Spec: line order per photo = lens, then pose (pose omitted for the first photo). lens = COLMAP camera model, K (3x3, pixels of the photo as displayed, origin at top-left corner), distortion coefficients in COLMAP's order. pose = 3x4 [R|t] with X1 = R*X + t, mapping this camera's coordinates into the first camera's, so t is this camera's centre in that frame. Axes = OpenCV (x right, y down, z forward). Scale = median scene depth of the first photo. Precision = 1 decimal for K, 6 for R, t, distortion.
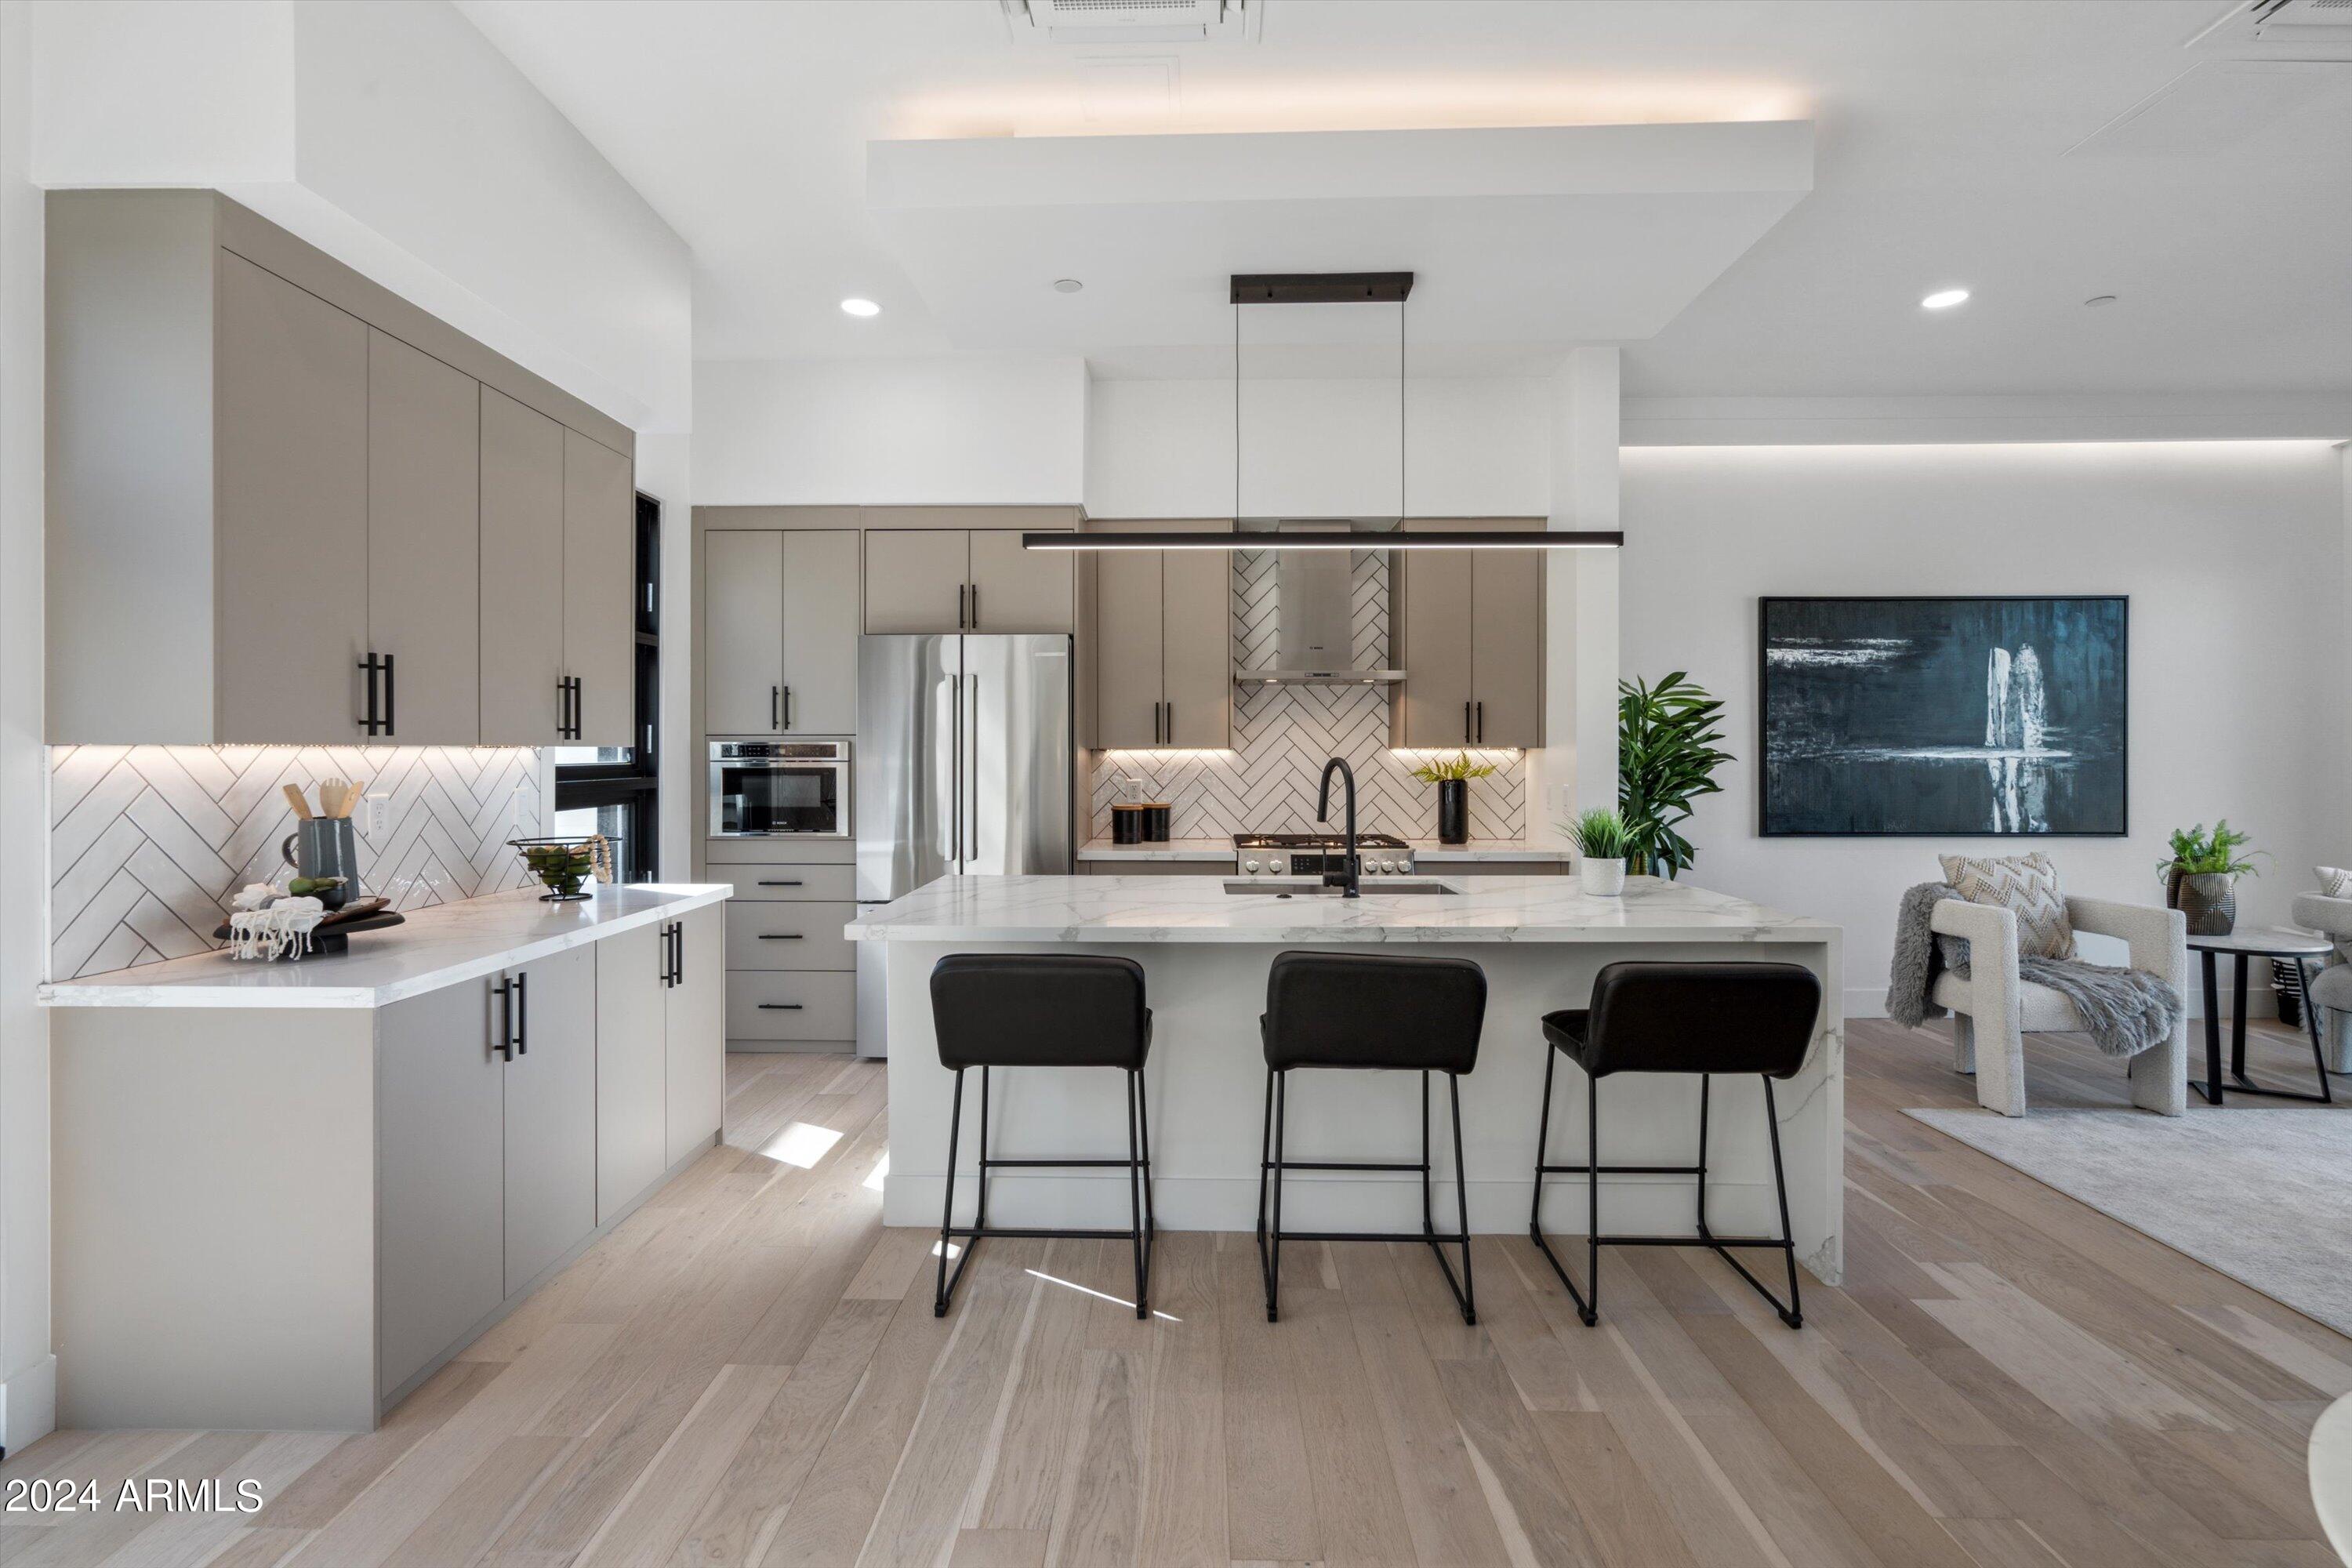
lens RADIAL K [[1070.2, 0, 1172.4], [0, 1070.2, 758.9], [0, 0, 1]] dist [-0.002351, -0.000327]
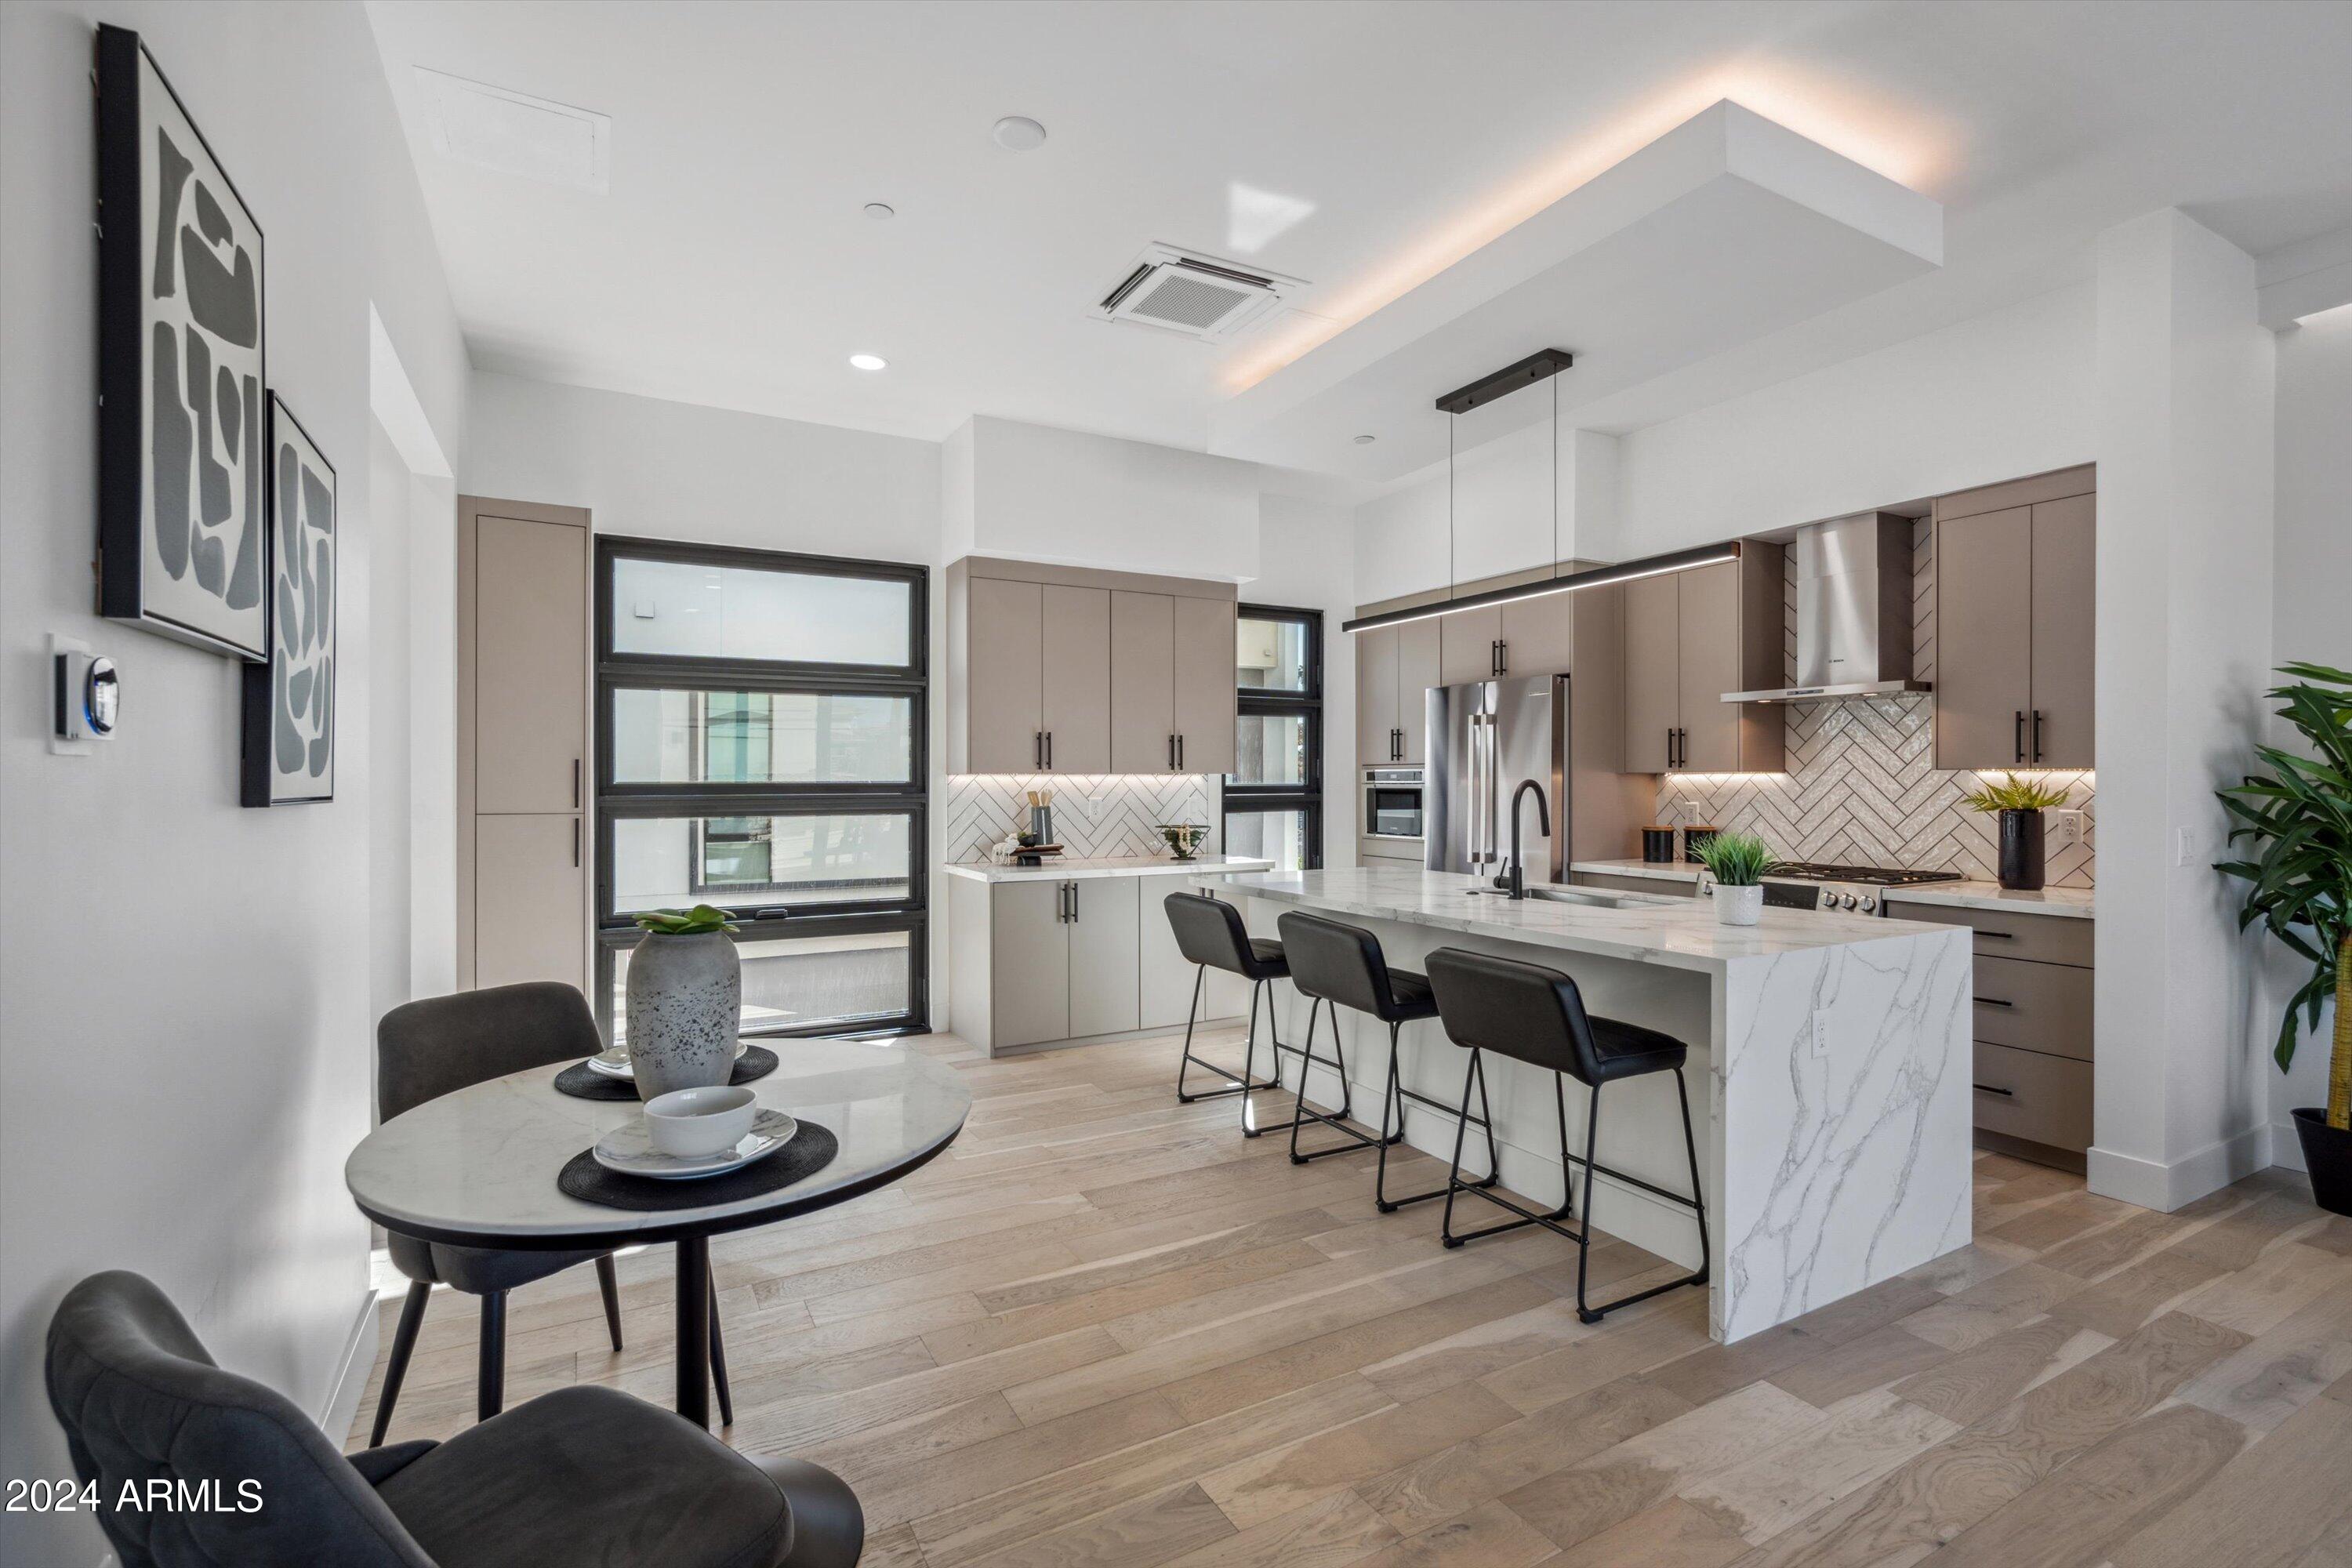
lens RADIAL K [[1067.4, 0, 1176.0], [0, 1067.4, 784.0], [0, 0, 1]] dist [0.000023, 0.000057]
pose [[0.503292, 0.003170, -0.864110, 1.161087], [-0.003705, 0.999992, 0.001511, 0.003441], [0.864108, 0.002441, 0.503300, 0.112326]]
